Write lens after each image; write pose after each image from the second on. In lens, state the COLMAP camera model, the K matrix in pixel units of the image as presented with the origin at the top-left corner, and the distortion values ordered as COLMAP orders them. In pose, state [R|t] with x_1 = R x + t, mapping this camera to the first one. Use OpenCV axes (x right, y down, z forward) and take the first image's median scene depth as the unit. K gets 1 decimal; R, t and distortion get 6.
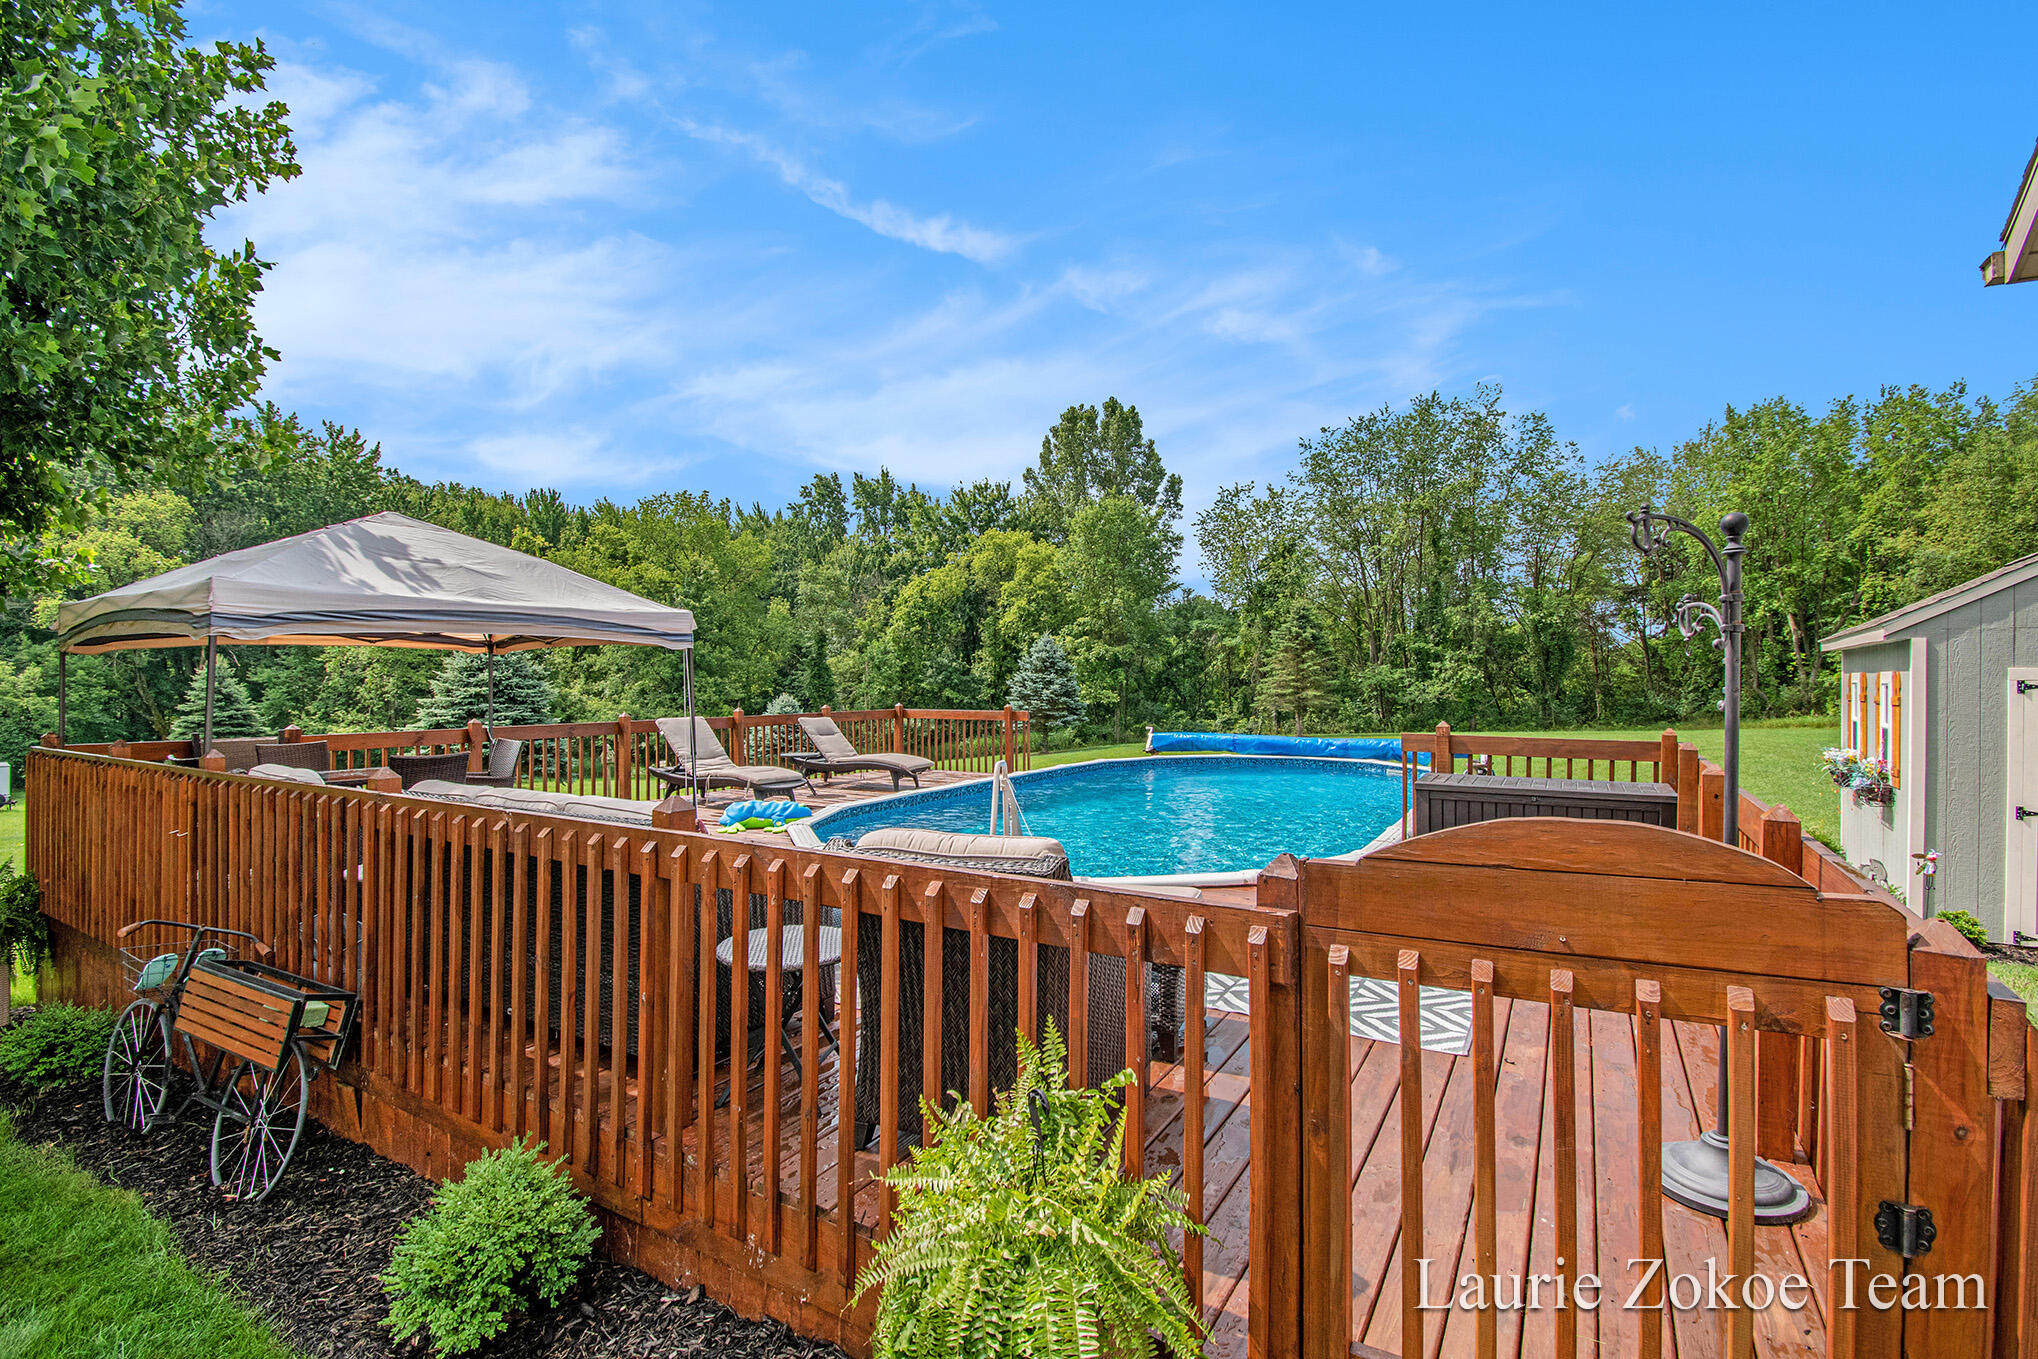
lens RADIAL K [[944.1, 0, 1019.0], [0, 944.1, 679.5], [0, 0, 1]] dist [0.027221, -0.029893]
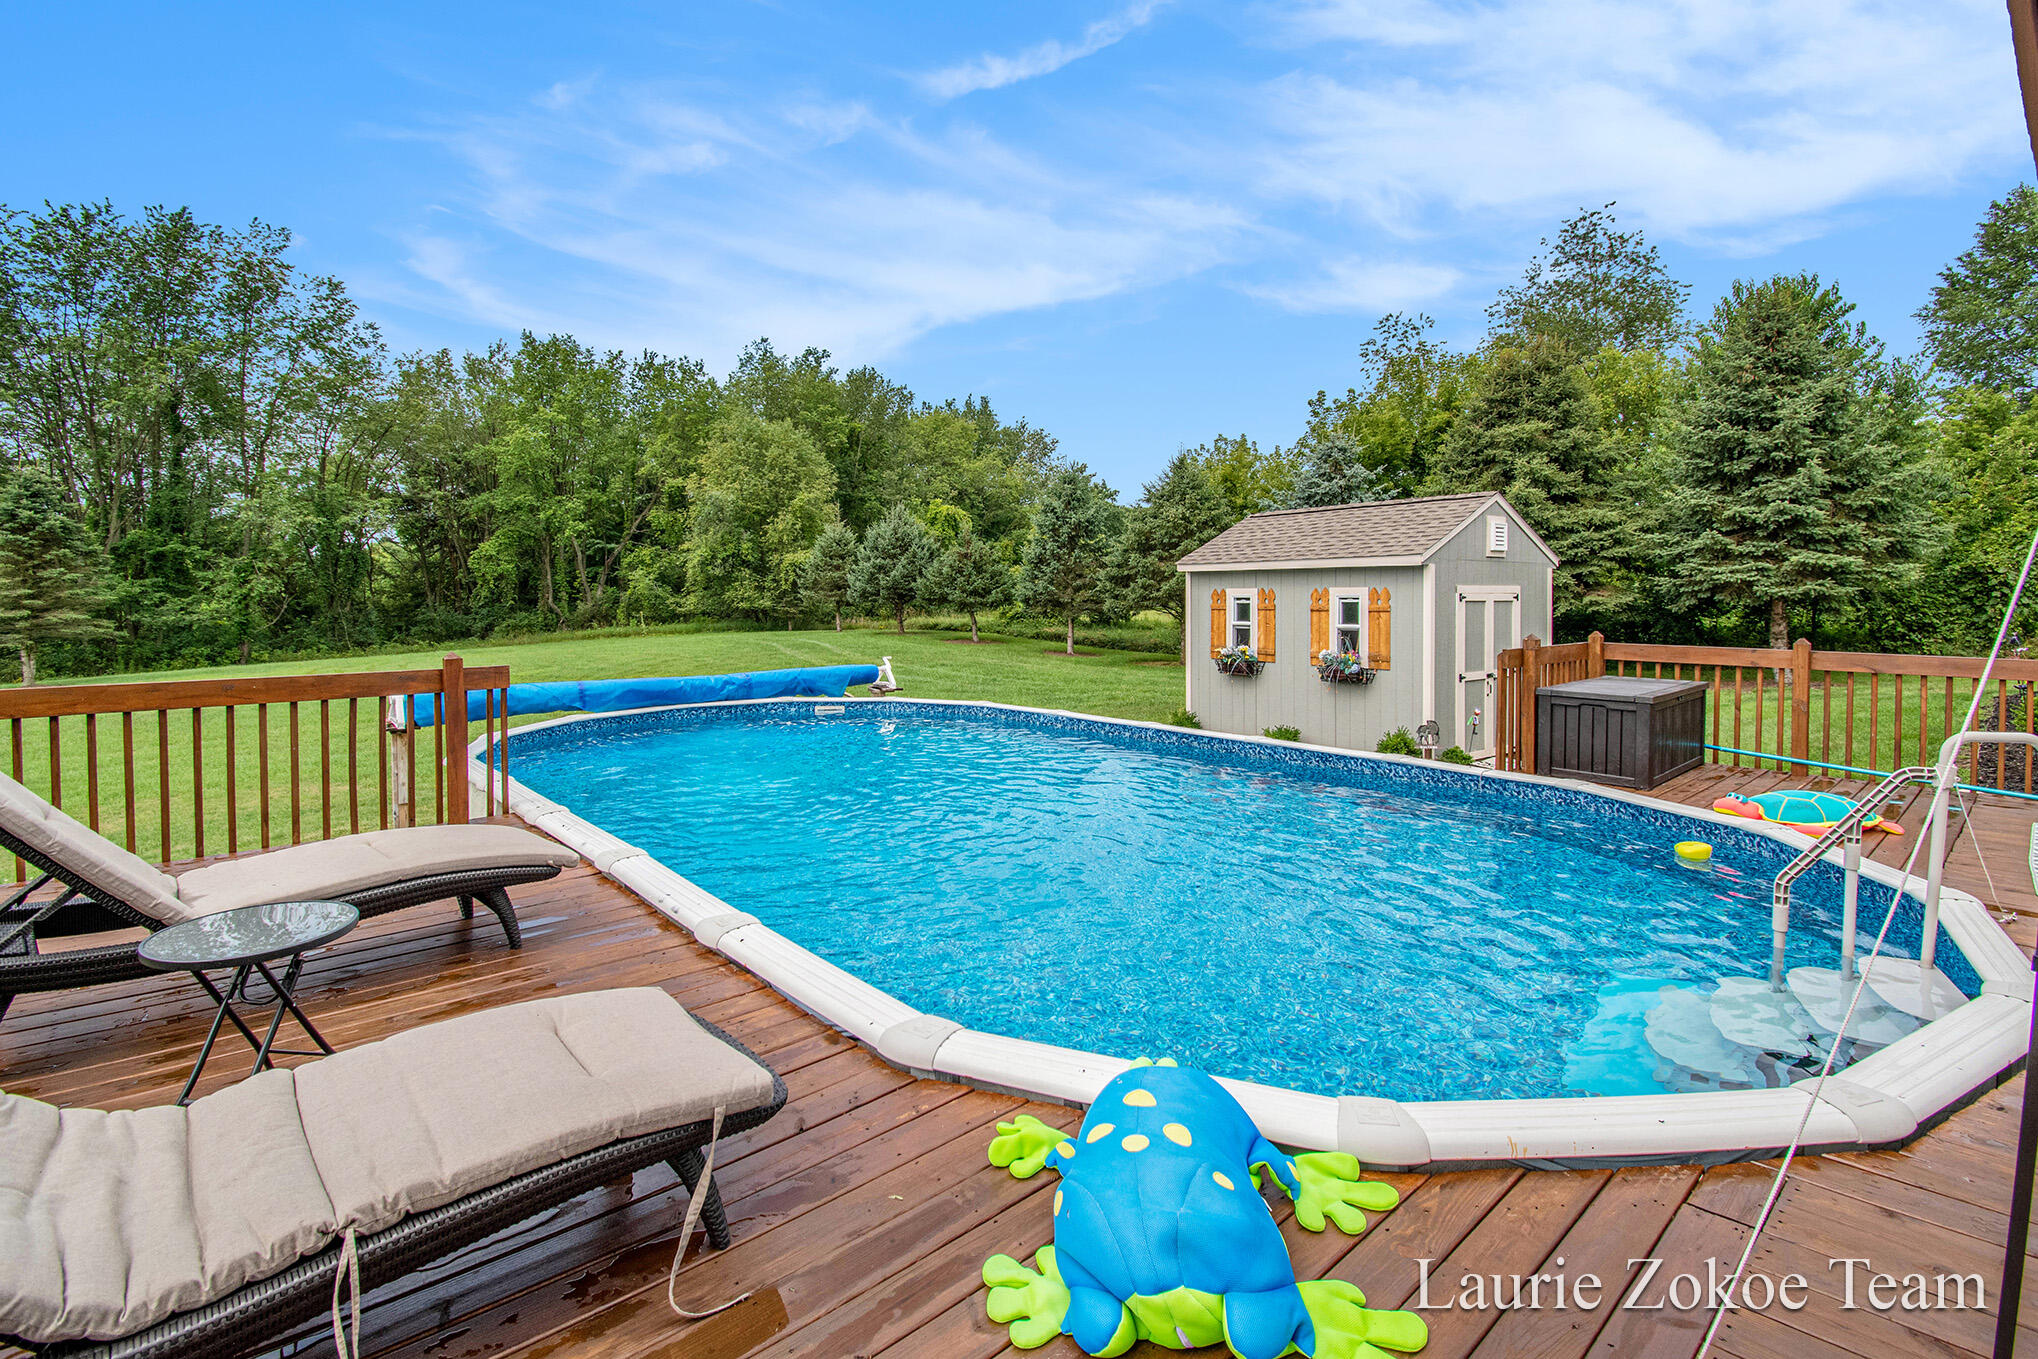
lens RADIAL K [[943.9, 0, 982.0], [0, 943.9, 616.4], [0, 0, 1]] dist [0.017624, -0.030417]
pose [[0.279275, -0.021083, 0.959980, -0.083239], [-0.000352, 0.999757, 0.022059, 0.000510], [-0.960211, -0.006498, 0.279200, 0.165112]]
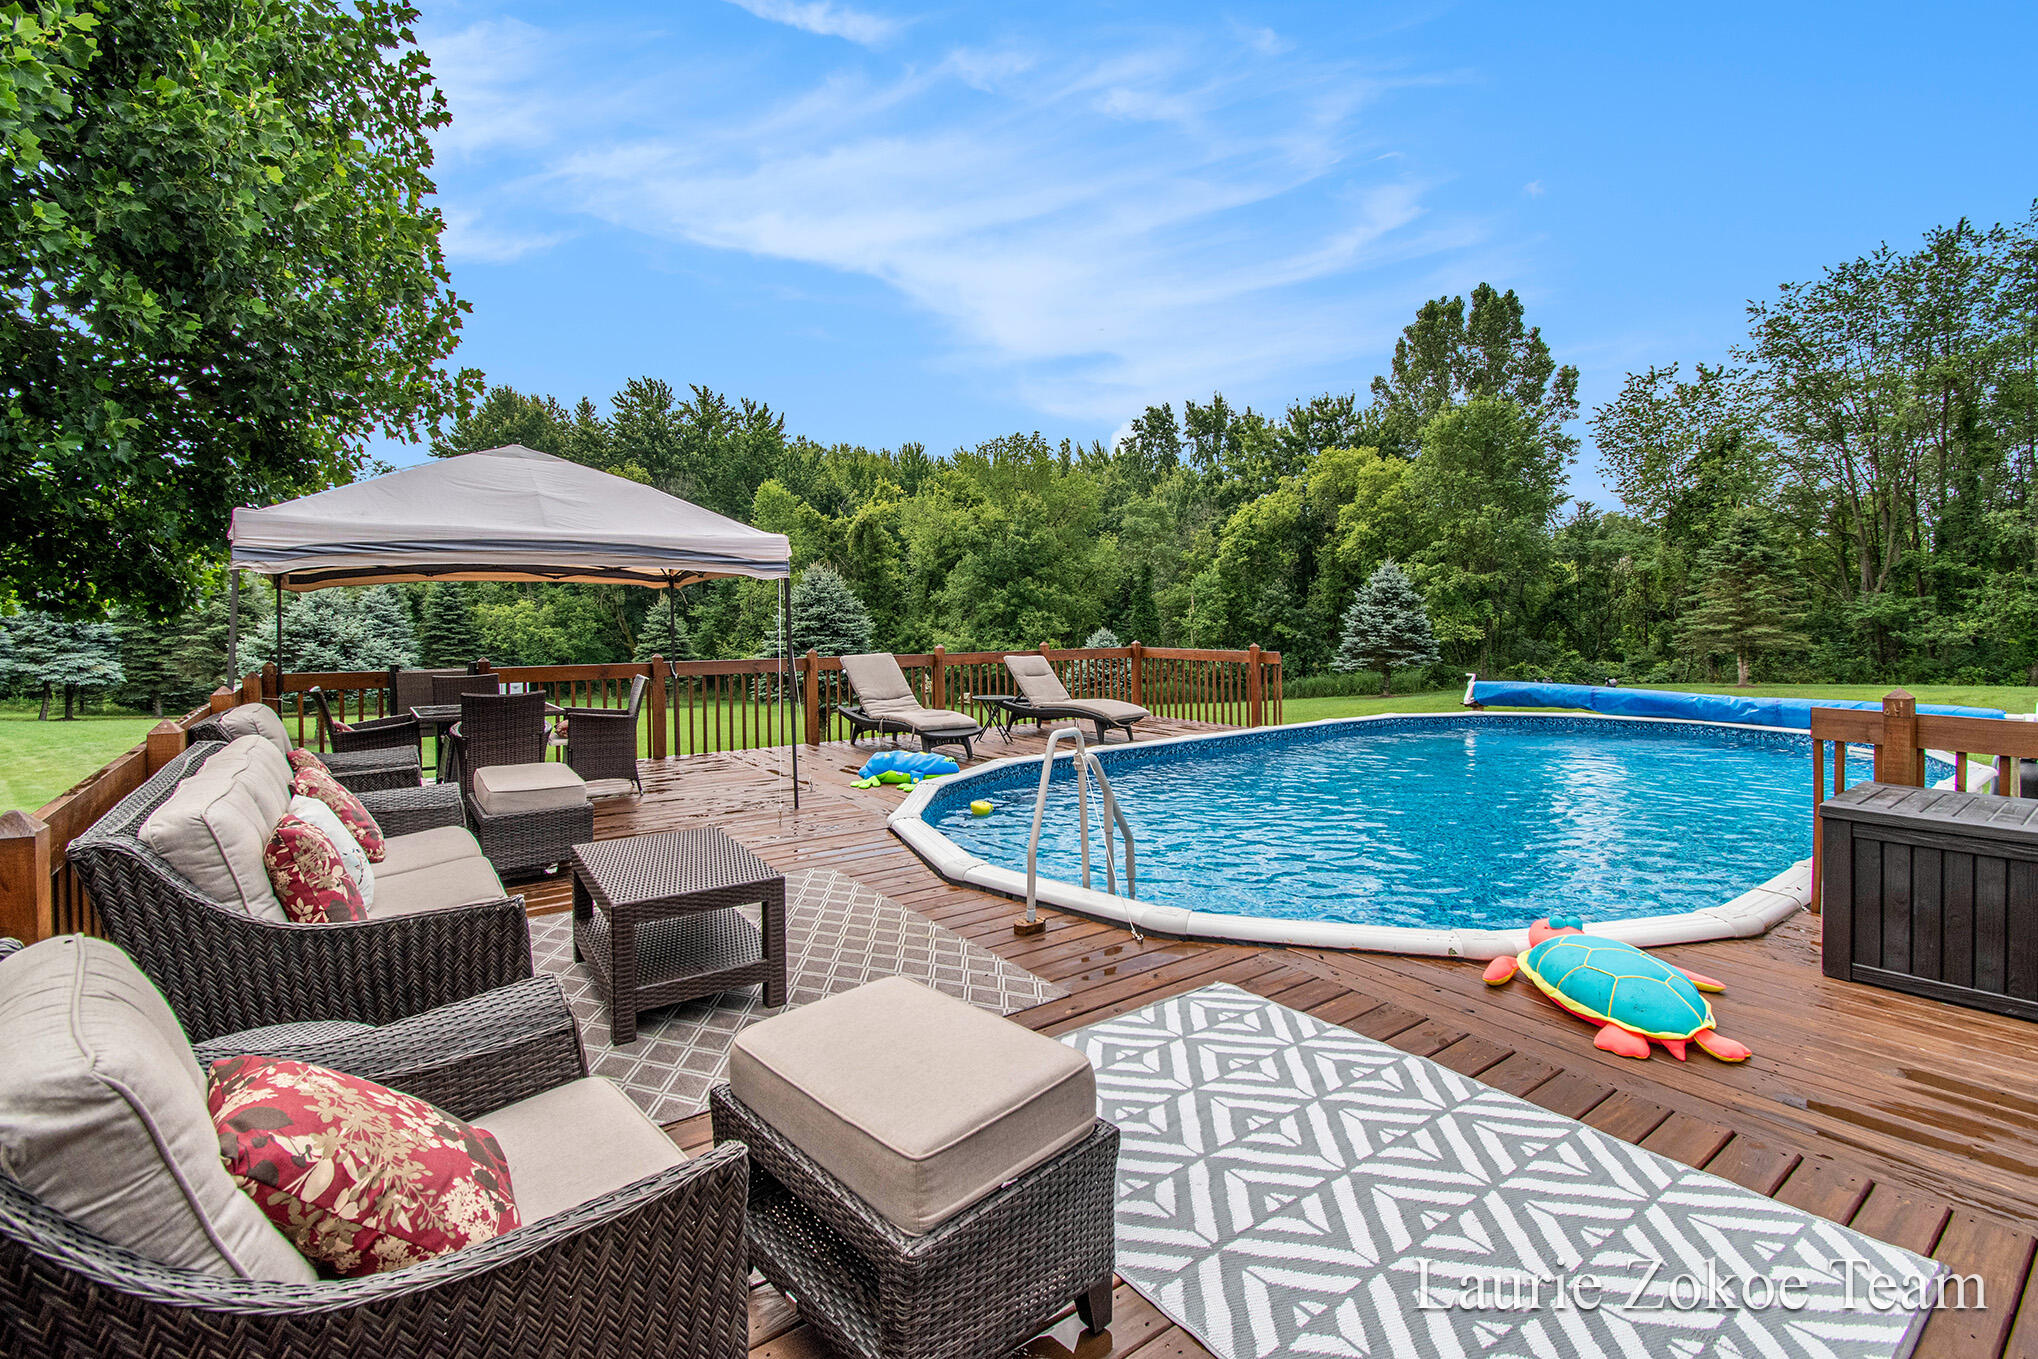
lens RADIAL K [[936.6, 0, 977.6], [0, 936.6, 621.9], [0, 0, 1]] dist [0.024137, -0.028850]
pose [[0.916875, 0.001670, -0.399171, 0.022785], [0.001870, 0.999962, 0.008479, 0.000077], [0.399170, -0.008521, 0.916837, 0.038435]]
